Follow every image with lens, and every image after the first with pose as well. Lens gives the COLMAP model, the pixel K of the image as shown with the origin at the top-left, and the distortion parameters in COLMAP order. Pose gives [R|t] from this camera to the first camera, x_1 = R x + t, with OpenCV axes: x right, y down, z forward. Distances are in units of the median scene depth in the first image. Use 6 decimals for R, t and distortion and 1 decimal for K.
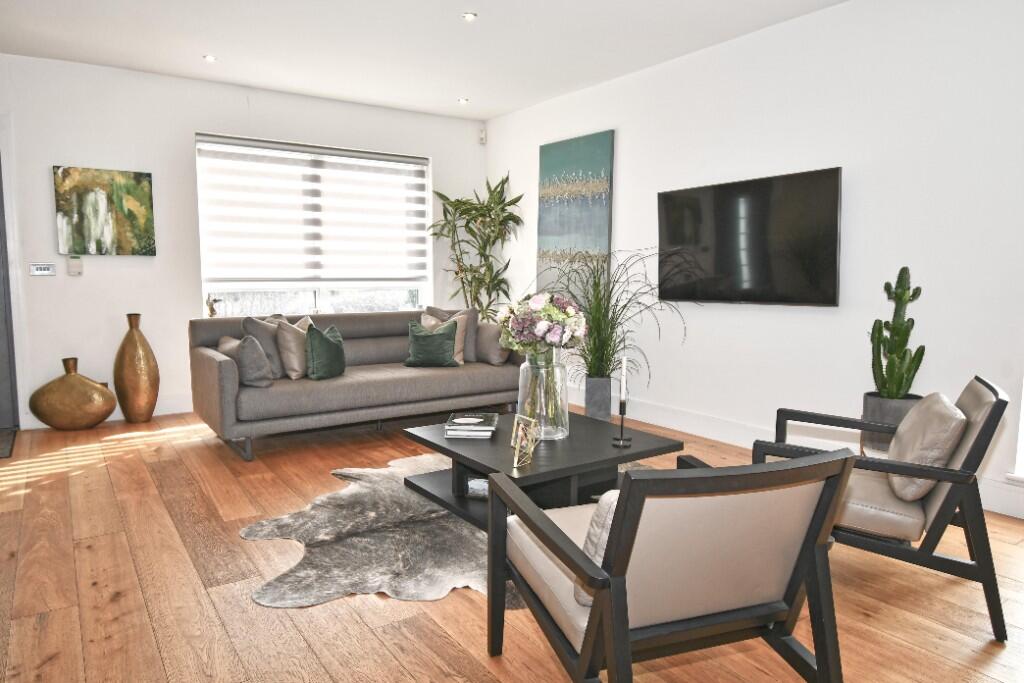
lens RADIAL K [[673.9, 0, 505.9], [0, 673.9, 342.3], [0, 0, 1]] dist [0.001962, -0.002231]
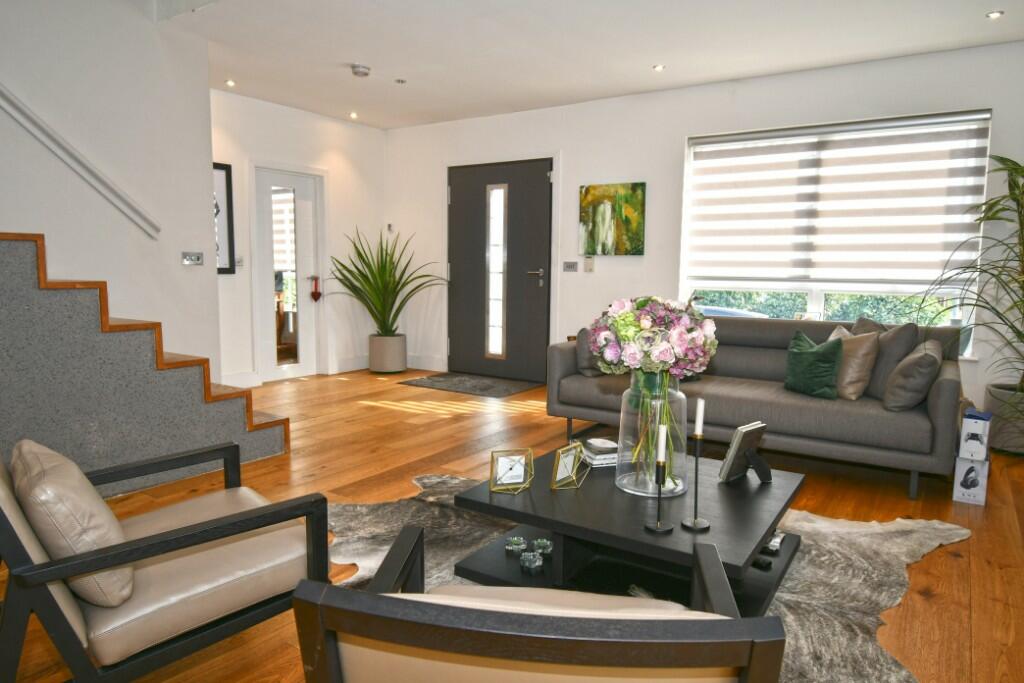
lens RADIAL K [[673.9, 0, 505.9], [0, 673.9, 342.3], [0, 0, 1]] dist [0.001962, -0.002231]
pose [[0.374260, 0.106987, -0.921131, 0.467995], [-0.104726, 0.991844, 0.072650, -0.042746], [0.921391, 0.069277, 0.382412, 0.377847]]
